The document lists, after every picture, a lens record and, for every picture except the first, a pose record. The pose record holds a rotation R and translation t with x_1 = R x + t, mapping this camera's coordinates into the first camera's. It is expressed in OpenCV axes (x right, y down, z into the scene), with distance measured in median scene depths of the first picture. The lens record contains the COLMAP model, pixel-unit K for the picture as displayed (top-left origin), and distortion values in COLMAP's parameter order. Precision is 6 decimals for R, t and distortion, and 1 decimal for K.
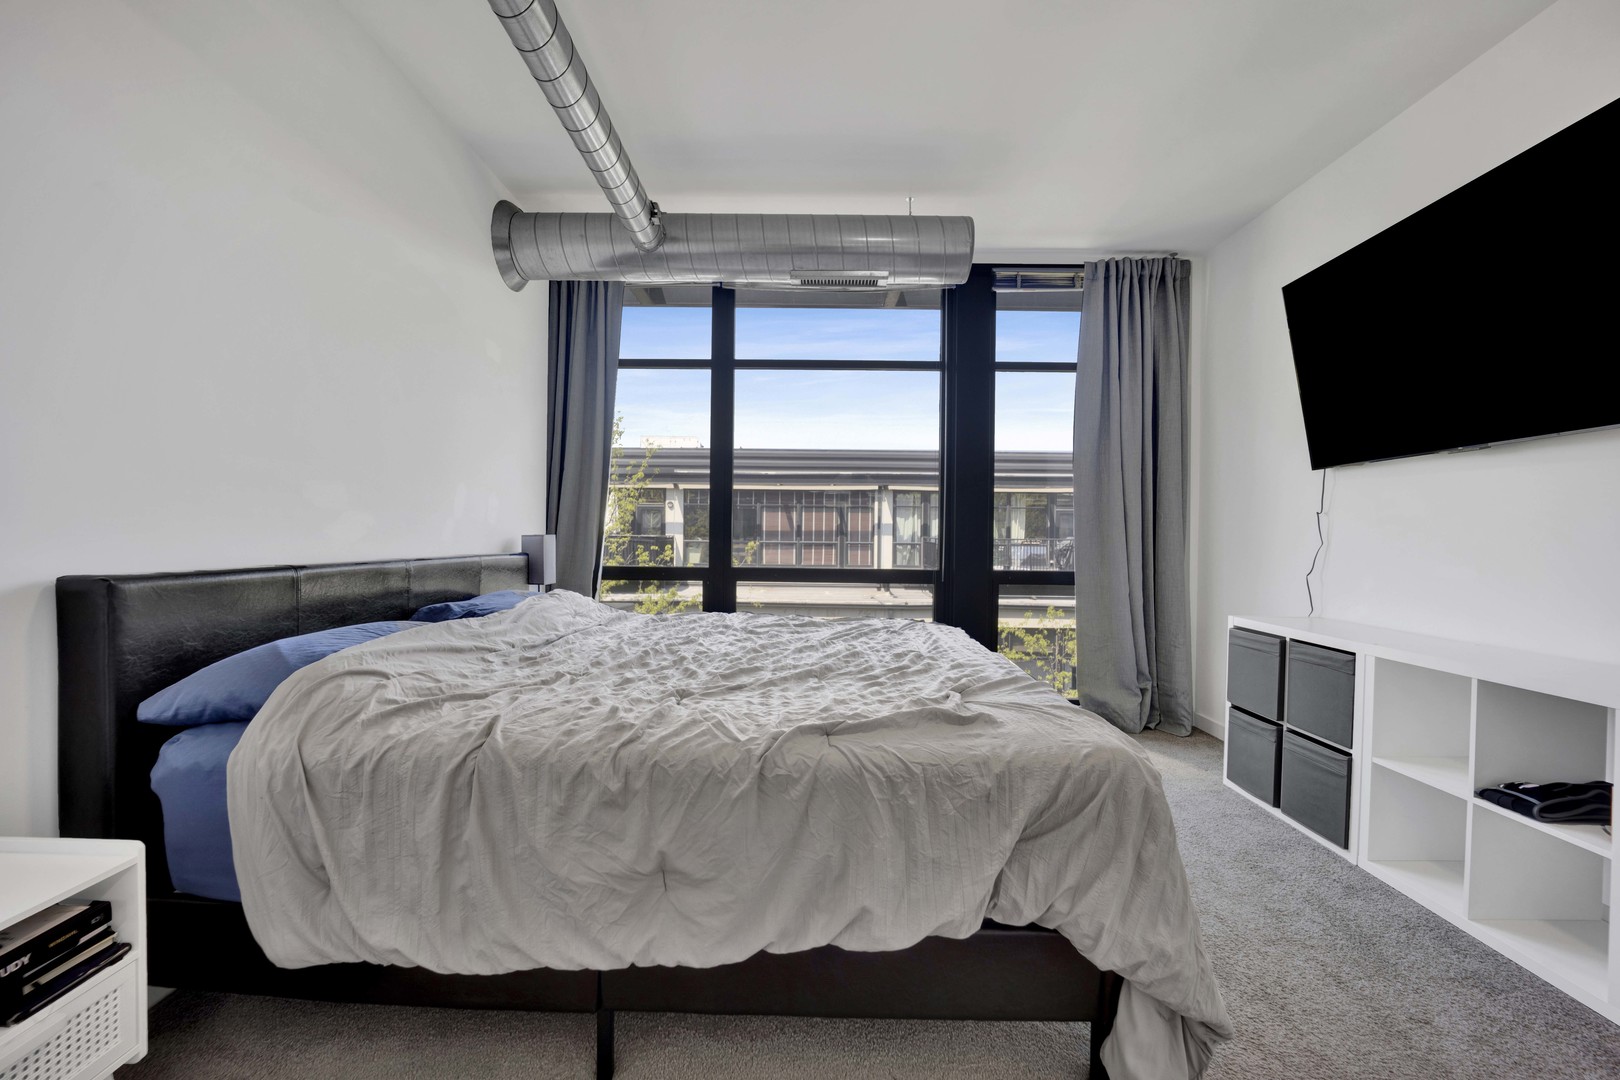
lens RADIAL K [[658.1, 0, 808.0], [0, 658.1, 555.8], [0, 0, 1]] dist [-0.015368, -0.000059]
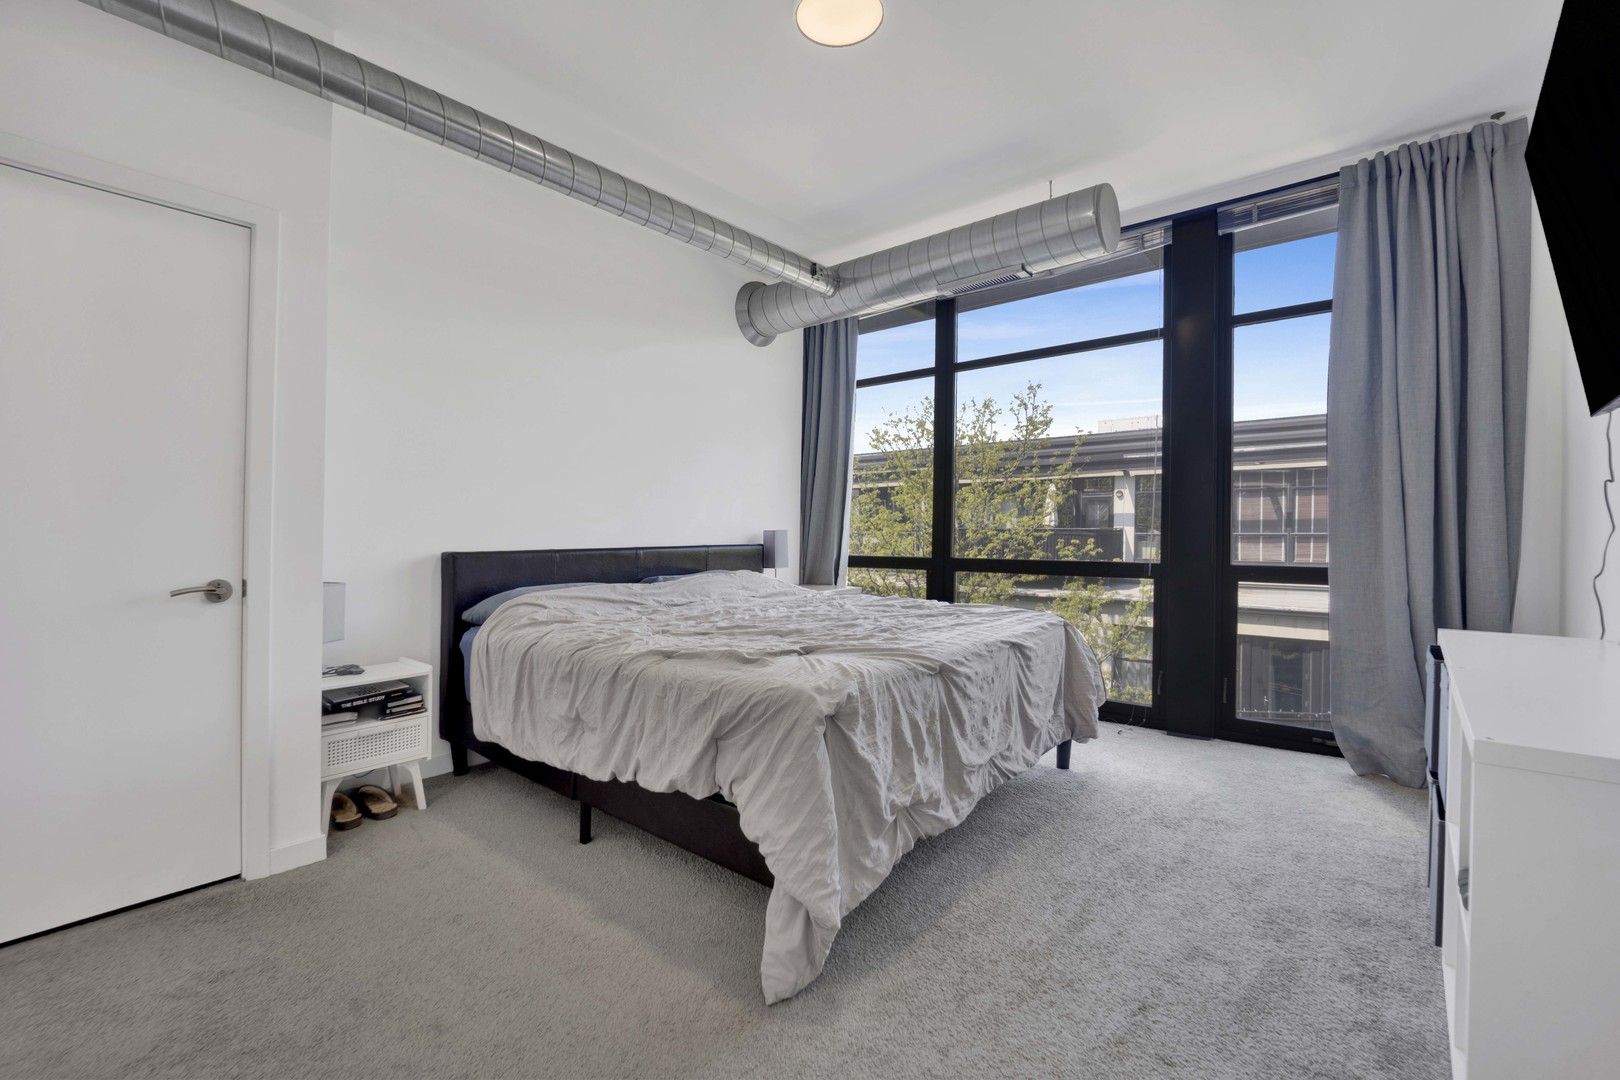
lens RADIAL K [[682.2, 0, 802.8], [0, 682.2, 549.6], [0, 0, 1]] dist [-0.023130, -0.000456]
pose [[0.776311, 0.003091, -0.630342, 0.399012], [-0.003994, 0.999992, -0.000015, 0.005284], [0.630337, 0.002529, 0.776317, -0.013642]]
